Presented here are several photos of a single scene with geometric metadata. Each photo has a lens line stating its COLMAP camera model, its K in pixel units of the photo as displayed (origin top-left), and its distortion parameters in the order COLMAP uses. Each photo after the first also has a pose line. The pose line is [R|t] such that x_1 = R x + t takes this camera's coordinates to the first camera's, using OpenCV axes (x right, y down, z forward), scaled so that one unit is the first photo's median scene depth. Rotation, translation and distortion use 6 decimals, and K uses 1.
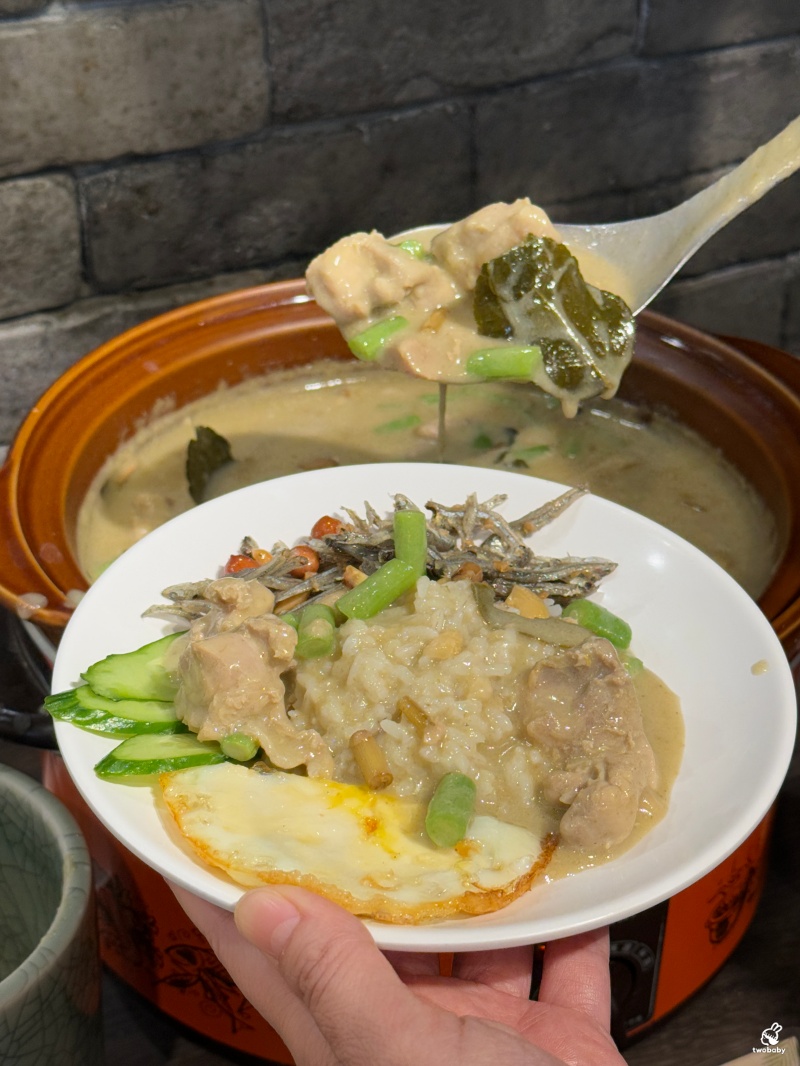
lens RADIAL K [[1841.4, 0, 400.8], [0, 1841.4, 531.9], [0, 0, 1]] dist [-0.000318, 0.000000]
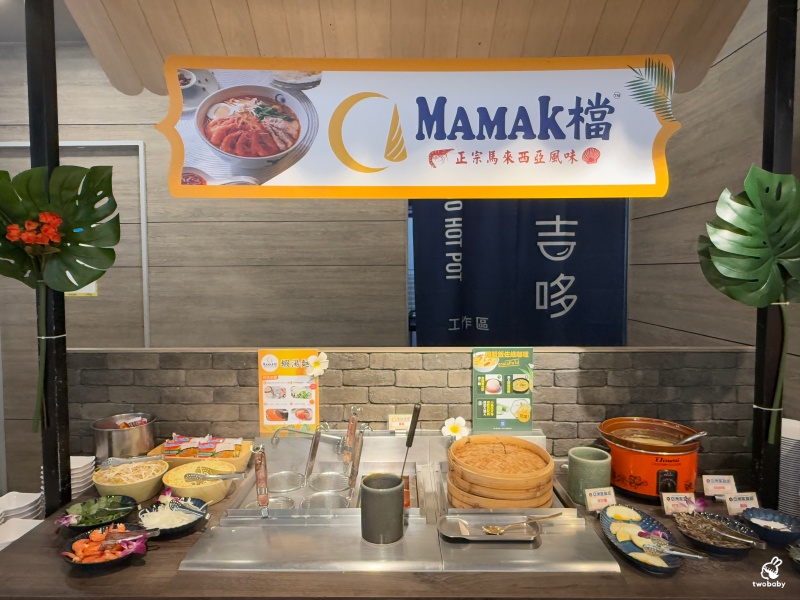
lens RADIAL K [[518.9, 0, 402.7], [0, 518.9, 298.7], [0, 0, 1]] dist [0.036086, 0.003433]
pose [[0.910981, 0.012433, -0.412261, -0.038541], [-0.220862, 0.858864, -0.462140, 0.703650], [0.348330, 0.512053, 0.785155, -1.486581]]
